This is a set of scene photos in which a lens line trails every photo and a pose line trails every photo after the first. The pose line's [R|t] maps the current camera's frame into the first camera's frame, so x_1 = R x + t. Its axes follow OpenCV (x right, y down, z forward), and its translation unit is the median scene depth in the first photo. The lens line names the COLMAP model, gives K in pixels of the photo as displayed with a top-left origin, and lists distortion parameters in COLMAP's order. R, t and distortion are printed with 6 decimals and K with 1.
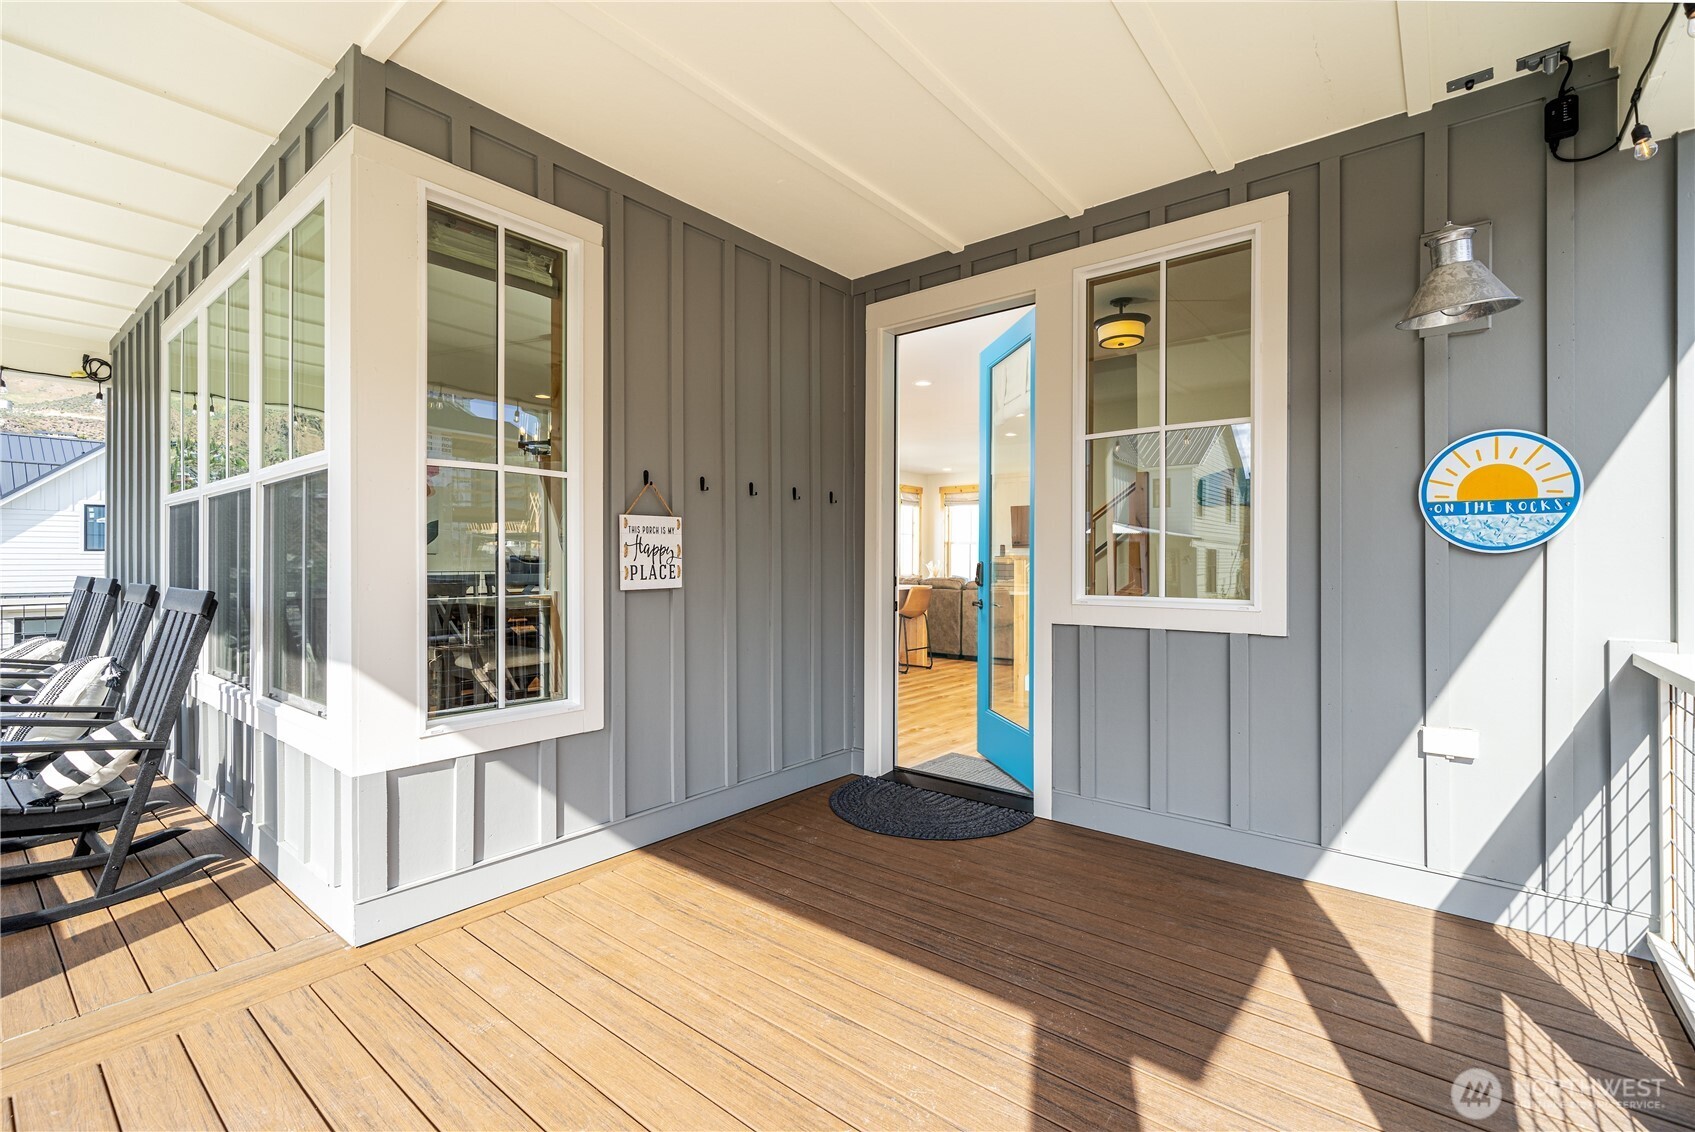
lens RADIAL K [[737.7, 0, 849.8], [0, 737.7, 569.5], [0, 0, 1]] dist [0.000777, 0.000108]
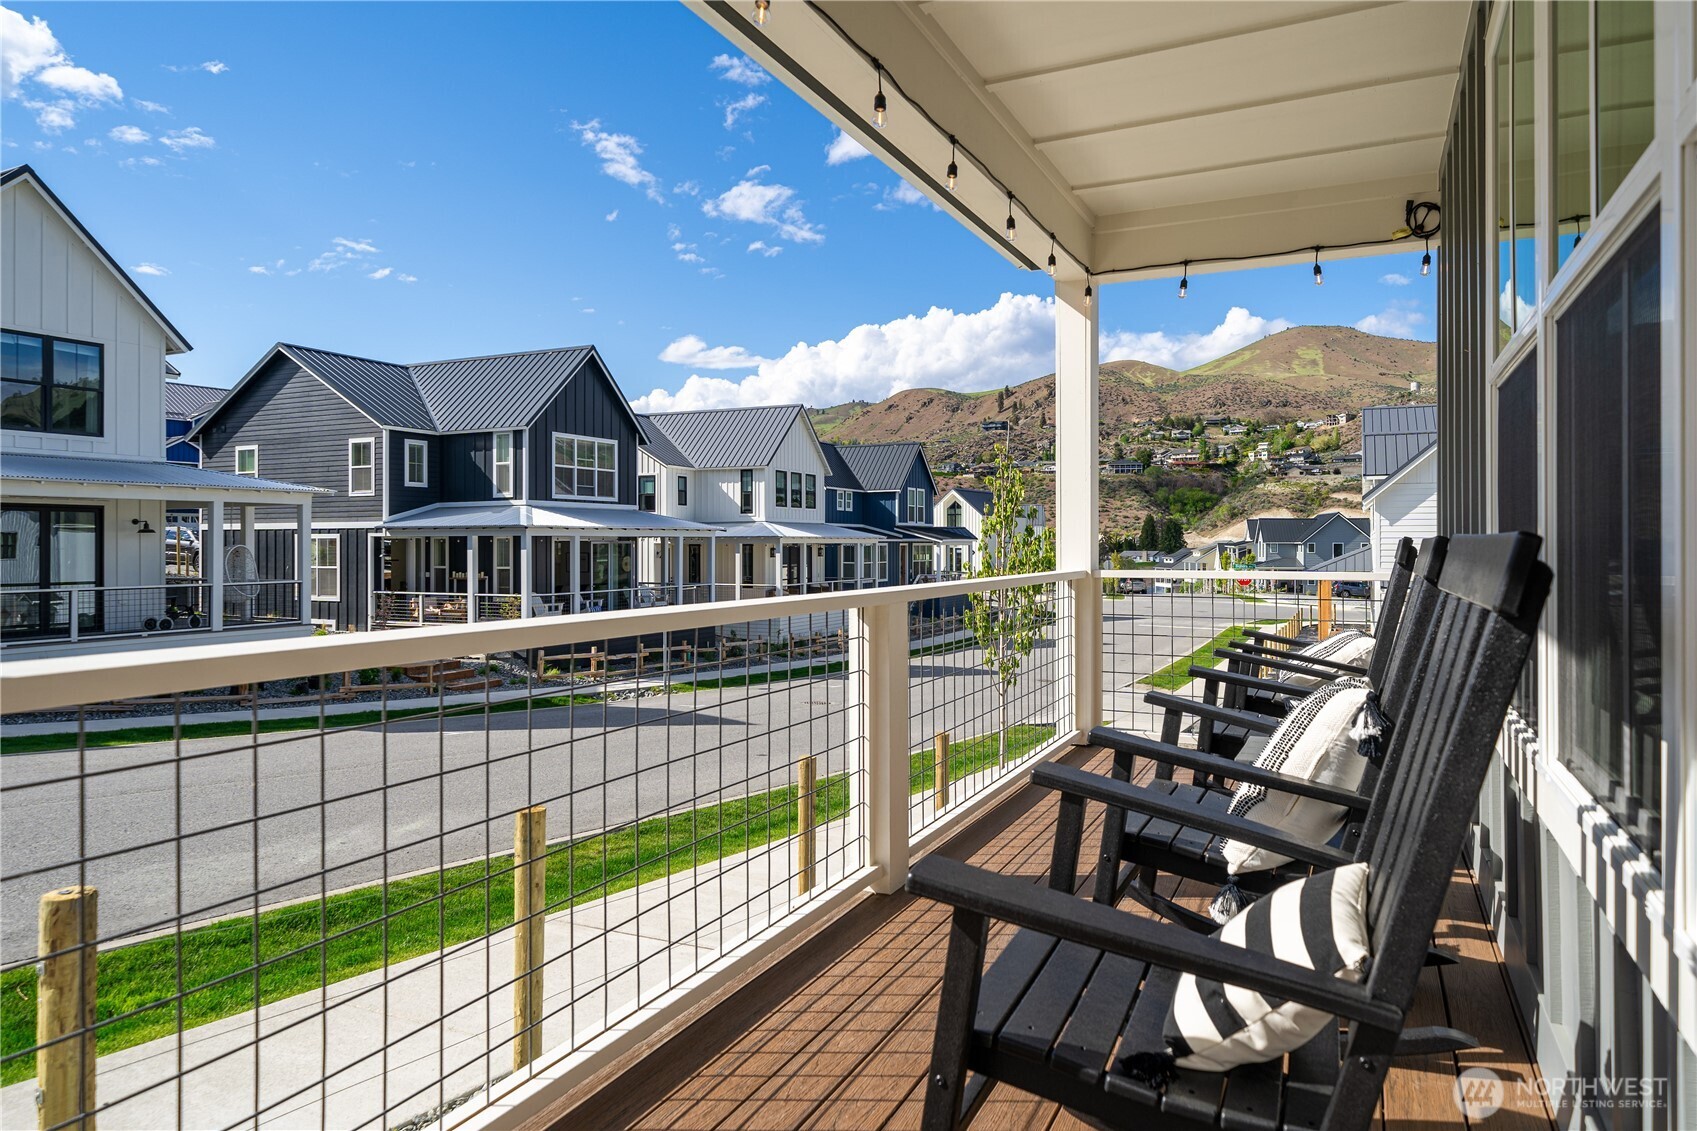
lens RADIAL K [[1024.9, 0, 850.6], [0, 1024.9, 556.3], [0, 0, 1]] dist [0.000116, 0.001183]
pose [[0.219978, 0.002794, -0.975501, -0.436402], [0.003984, 0.999985, 0.003763, 0.029192], [0.975497, -0.004714, 0.219963, 0.534626]]
